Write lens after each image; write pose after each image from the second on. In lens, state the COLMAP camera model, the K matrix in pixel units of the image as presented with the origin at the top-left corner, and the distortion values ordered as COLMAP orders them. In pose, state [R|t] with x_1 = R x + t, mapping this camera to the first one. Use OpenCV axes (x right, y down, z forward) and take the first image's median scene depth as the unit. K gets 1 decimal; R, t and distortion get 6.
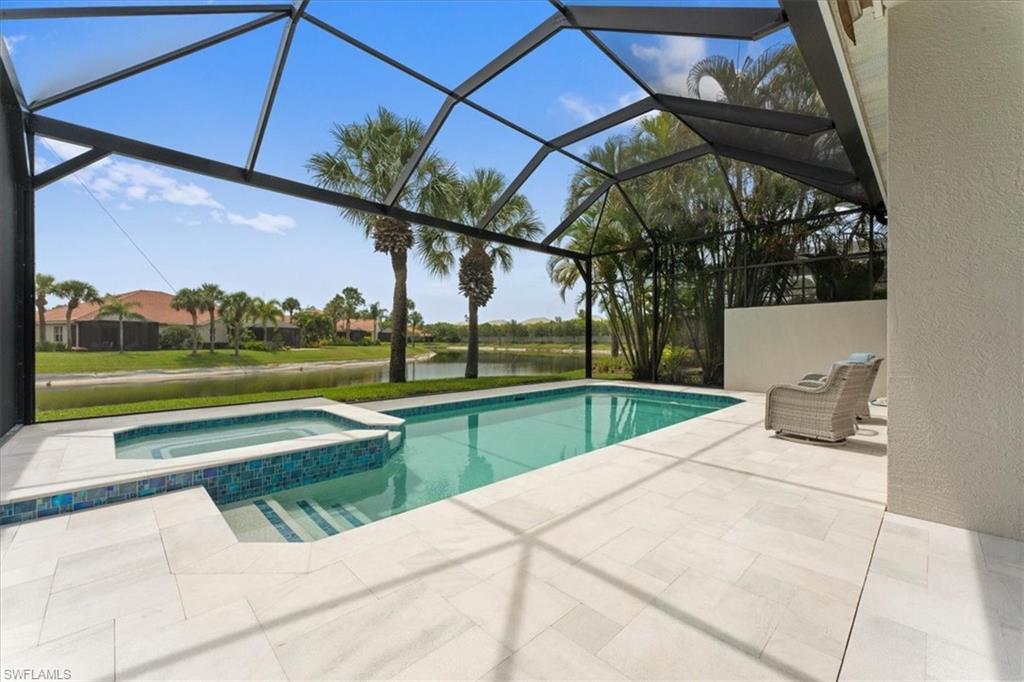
lens RADIAL K [[409.6, 0, 511.4], [0, 409.6, 338.0], [0, 0, 1]] dist [-0.002023, 0.000017]
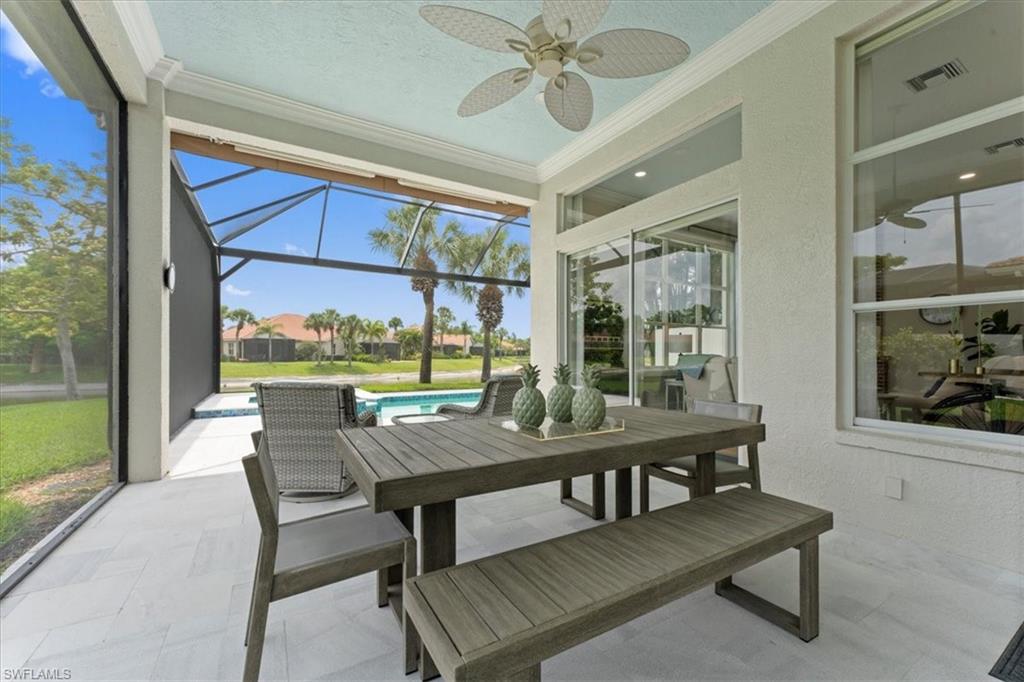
lens RADIAL K [[416.0, 0, 514.1], [0, 416.0, 349.4], [0, 0, 1]] dist [-0.000452, -0.000044]
pose [[0.971356, -0.000572, -0.237627, 0.100891], [-0.000766, 0.999984, -0.005541, -0.000525], [0.237627, 0.005564, 0.971341, -0.089470]]
